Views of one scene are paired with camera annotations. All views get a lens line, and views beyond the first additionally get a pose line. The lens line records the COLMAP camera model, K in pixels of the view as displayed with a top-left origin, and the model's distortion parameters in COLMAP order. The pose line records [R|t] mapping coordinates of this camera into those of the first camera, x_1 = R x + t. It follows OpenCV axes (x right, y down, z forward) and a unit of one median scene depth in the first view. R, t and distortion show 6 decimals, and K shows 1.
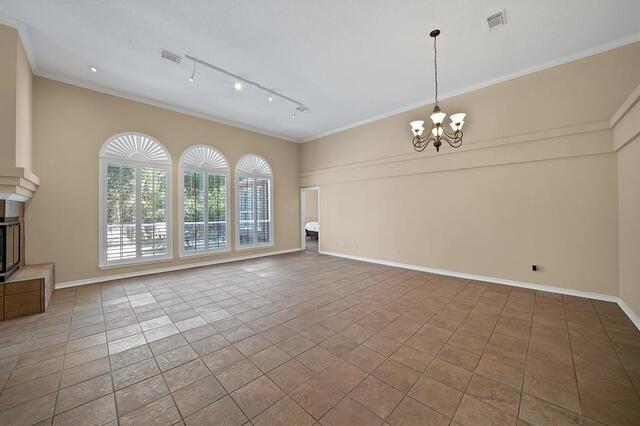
lens RADIAL K [[230.8, 0, 313.9], [0, 230.8, 211.8], [0, 0, 1]] dist [-0.014023, 0.000151]
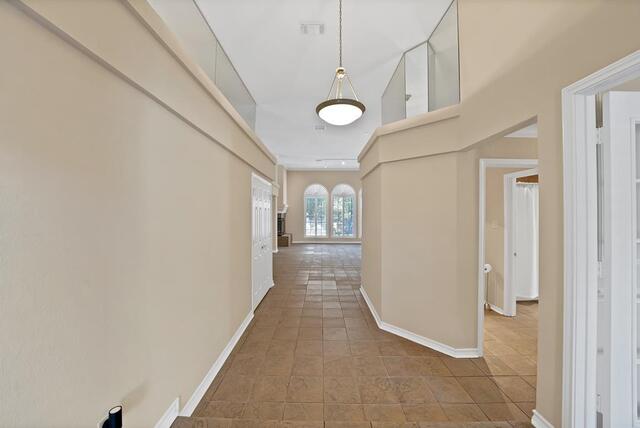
lens RADIAL K [[230.8, 0, 320.6], [0, 230.8, 214.6], [0, 0, 1]] dist [-0.014023, 0.000151]
pose [[0.713475, 0.002629, -0.700676, 1.115812], [-0.008314, 0.999954, -0.004714, -0.009638], [0.700631, 0.009189, 0.713464, -0.803215]]
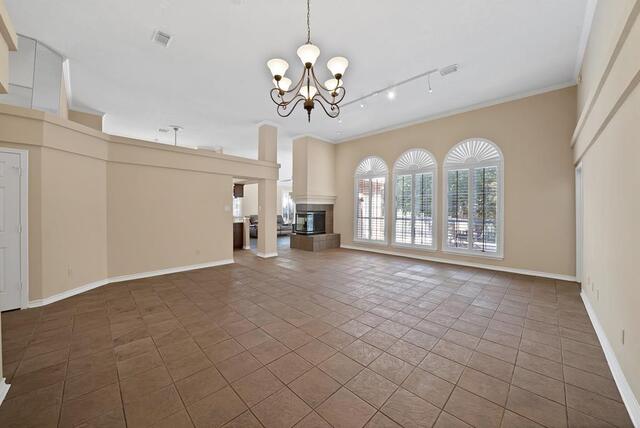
lens RADIAL K [[230.8, 0, 317.3], [0, 230.8, 208.9], [0, 0, 1]] dist [-0.014023, 0.000151]
pose [[0.008603, 0.003848, -0.999956, 0.859621], [-0.011652, 0.999925, 0.003748, -0.001455], [0.999895, 0.011619, 0.008647, 0.733402]]
